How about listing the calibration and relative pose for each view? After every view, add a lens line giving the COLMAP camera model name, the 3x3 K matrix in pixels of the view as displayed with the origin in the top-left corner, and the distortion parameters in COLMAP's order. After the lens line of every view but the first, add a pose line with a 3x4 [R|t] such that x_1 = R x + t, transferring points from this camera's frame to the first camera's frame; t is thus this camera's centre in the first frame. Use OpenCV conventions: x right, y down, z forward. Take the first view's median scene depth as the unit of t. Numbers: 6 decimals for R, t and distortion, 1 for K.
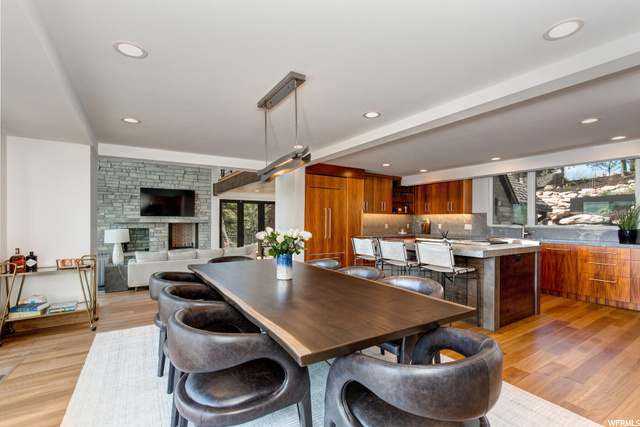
lens RADIAL K [[299.4, 0, 325.2], [0, 299.4, 224.0], [0, 0, 1]] dist [0.009150, 0.000869]
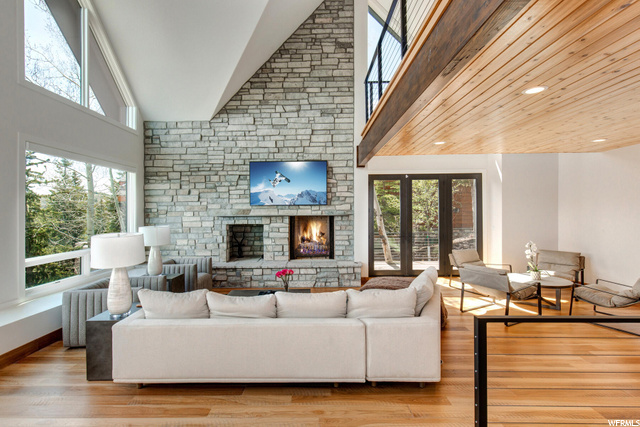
lens RADIAL K [[299.4, 0, 311.7], [0, 299.4, 211.1], [0, 0, 1]] dist [0.009150, 0.000869]
pose [[0.829492, -0.011159, -0.558407, -0.135986], [0.005992, 0.999921, -0.011081, -0.006381], [0.558486, 0.005846, 0.829493, 0.509504]]
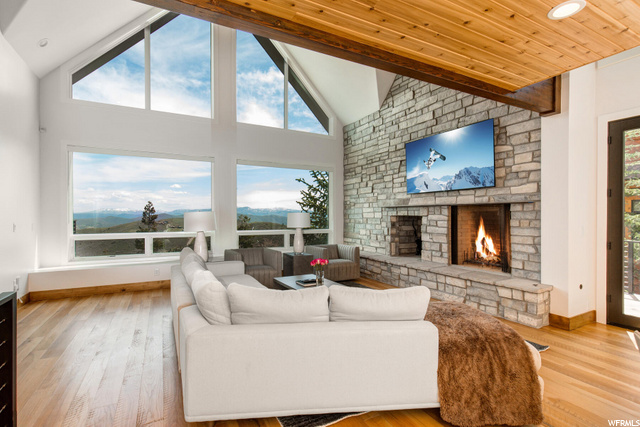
lens RADIAL K [[299.4, 0, 318.2], [0, 299.4, 211.4], [0, 0, 1]] dist [0.009150, 0.000869]
pose [[-0.074585, -0.011256, -0.997151, -0.040930], [-0.006398, 0.999921, -0.010808, 0.012369], [0.997194, 0.005574, -0.074651, 0.829352]]
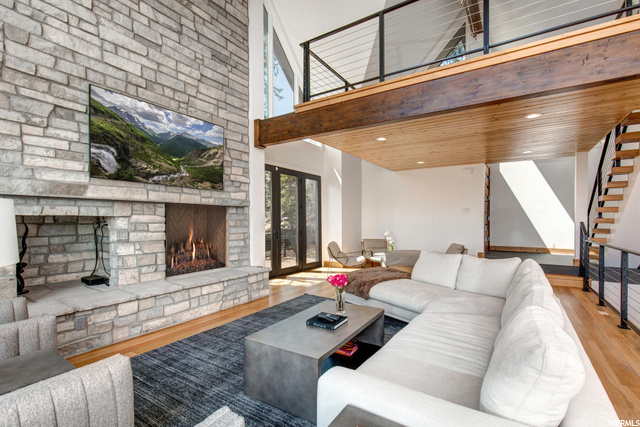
lens RADIAL K [[299.4, 0, 318.6], [0, 299.4, 224.6], [0, 0, 1]] dist [0.009150, 0.000869]
pose [[0.913060, -0.007427, 0.407757, -0.498292], [0.005777, 0.999969, 0.005277, 0.021498], [-0.407784, -0.002463, 0.913075, 0.585490]]
